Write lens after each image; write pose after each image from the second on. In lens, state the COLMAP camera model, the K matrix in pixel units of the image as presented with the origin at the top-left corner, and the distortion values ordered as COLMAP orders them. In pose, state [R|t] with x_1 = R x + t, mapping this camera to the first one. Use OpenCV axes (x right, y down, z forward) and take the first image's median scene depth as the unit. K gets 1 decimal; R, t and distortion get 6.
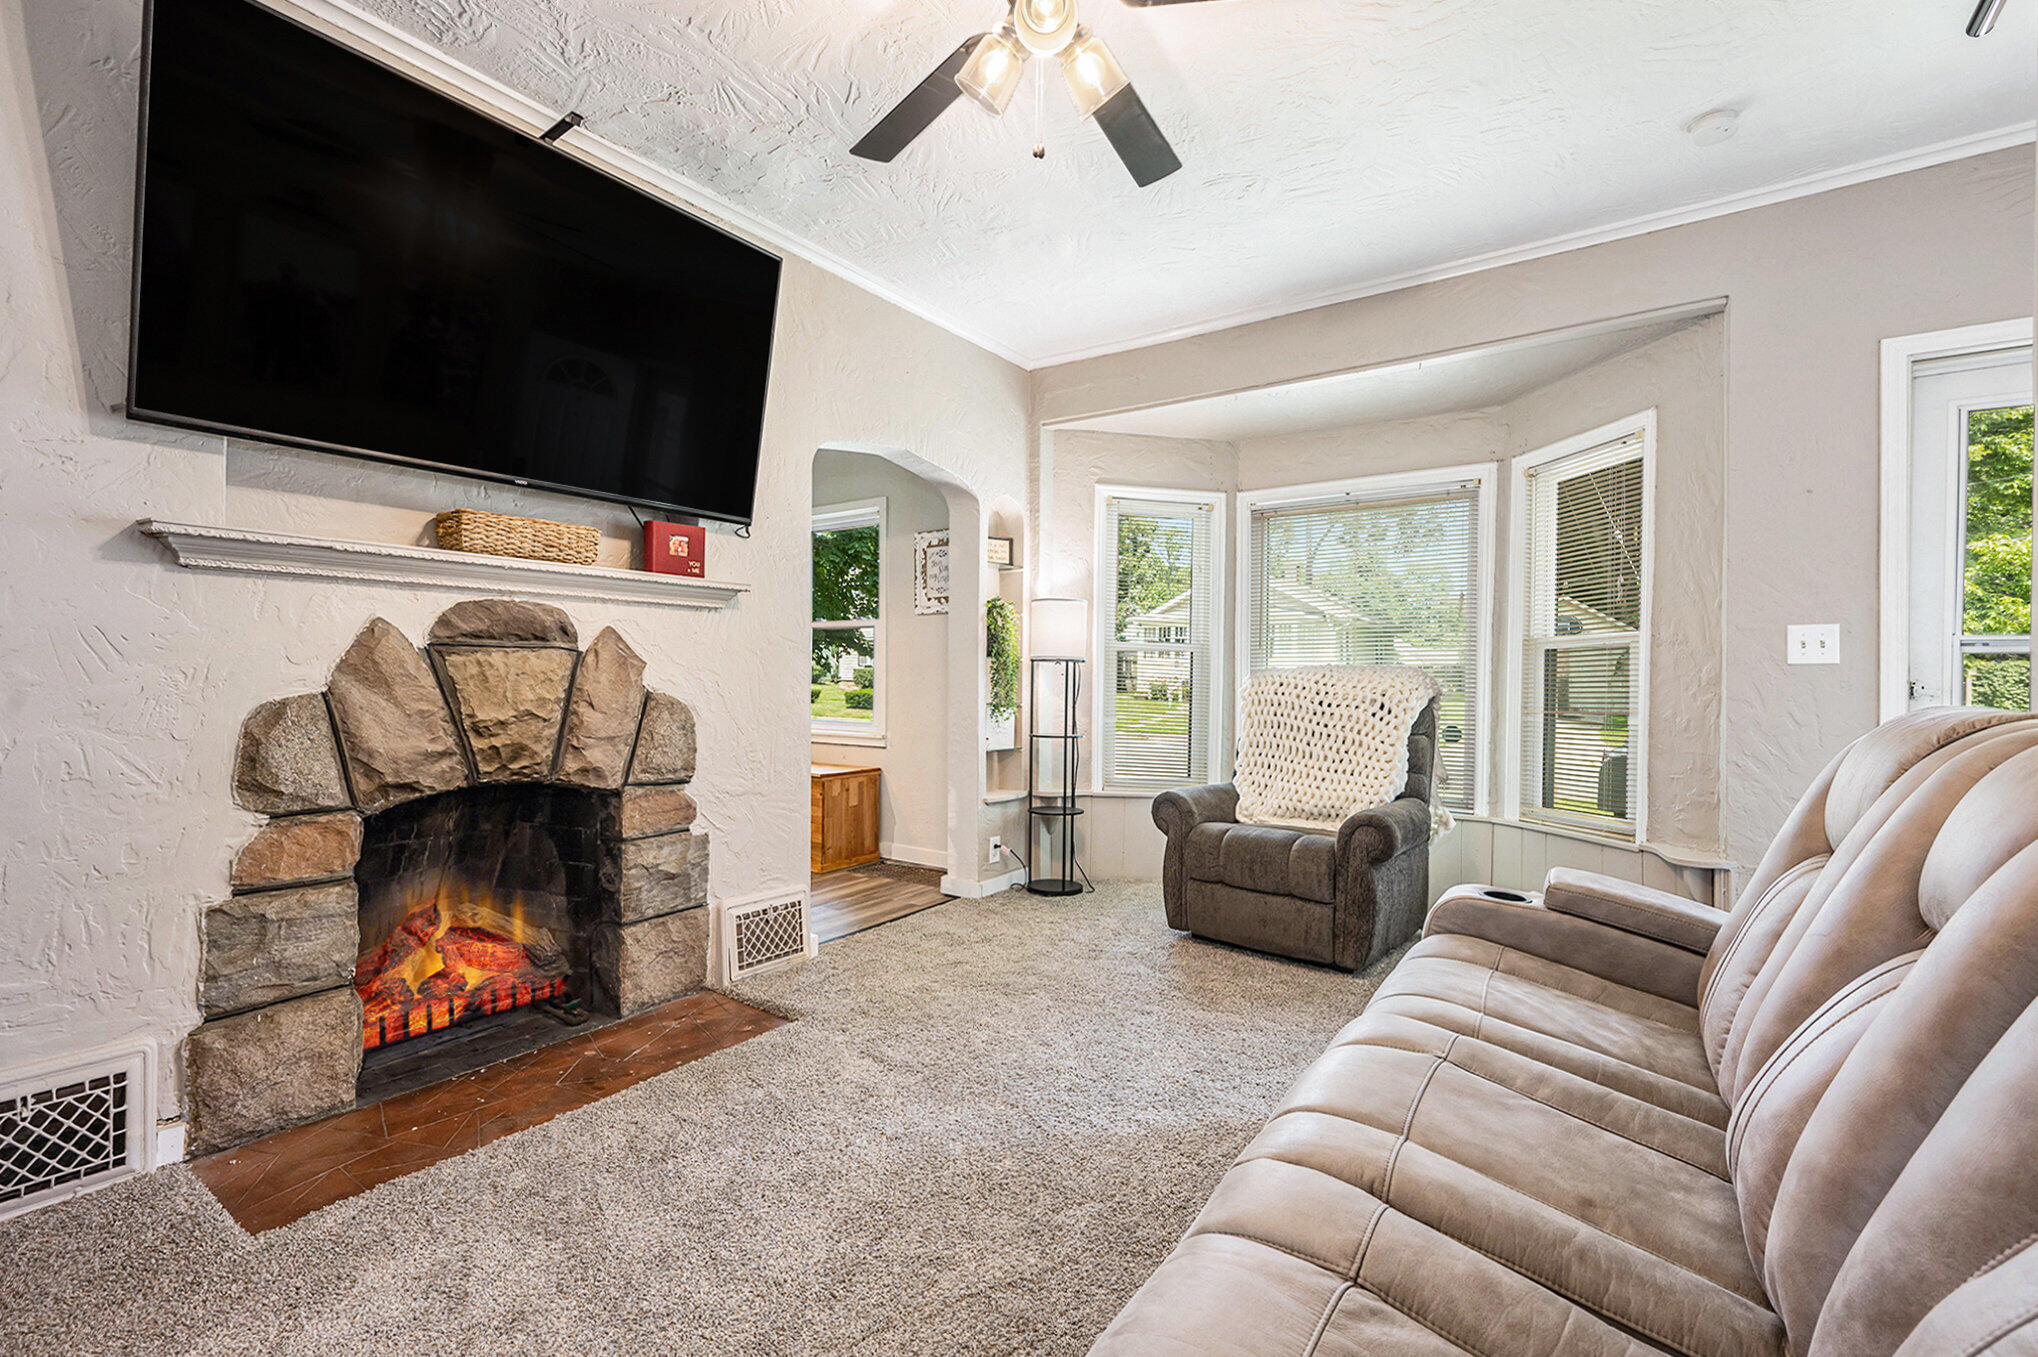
lens RADIAL K [[854.9, 0, 1020.2], [0, 854.9, 681.0], [0, 0, 1]] dist [0.001595, -0.000180]
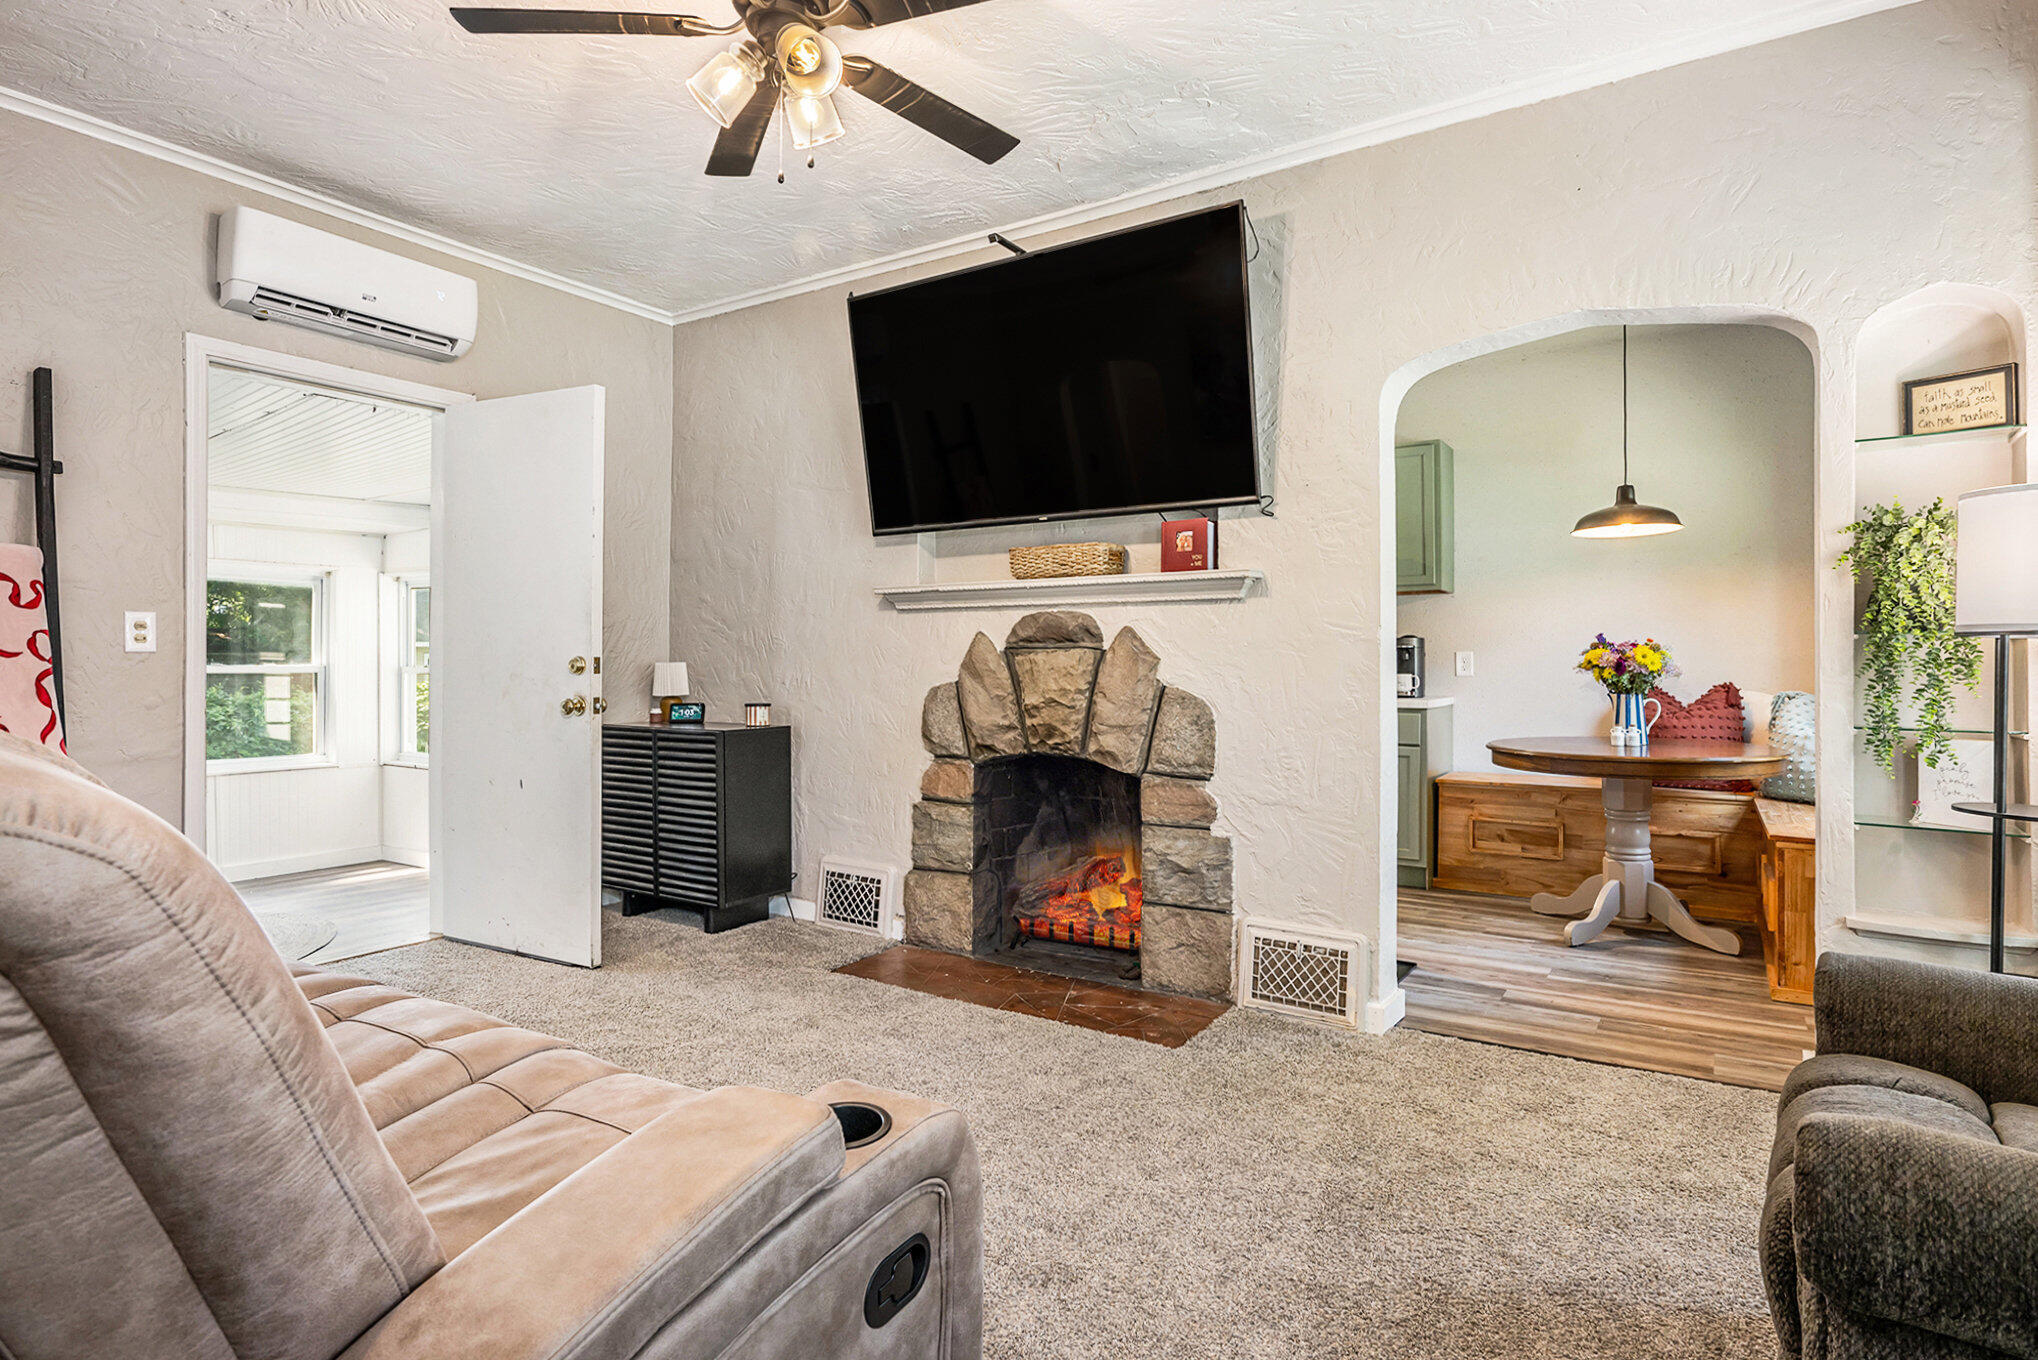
lens RADIAL K [[1020.7, 0, 1011.7], [0, 1020.7, 665.3], [0, 0, 1]] dist [0.002026, -0.000311]
pose [[0.066511, -0.009610, -0.997739, 0.873756], [-0.007224, 0.999923, -0.010113, 0.001289], [0.997760, 0.007880, 0.066437, 0.804111]]
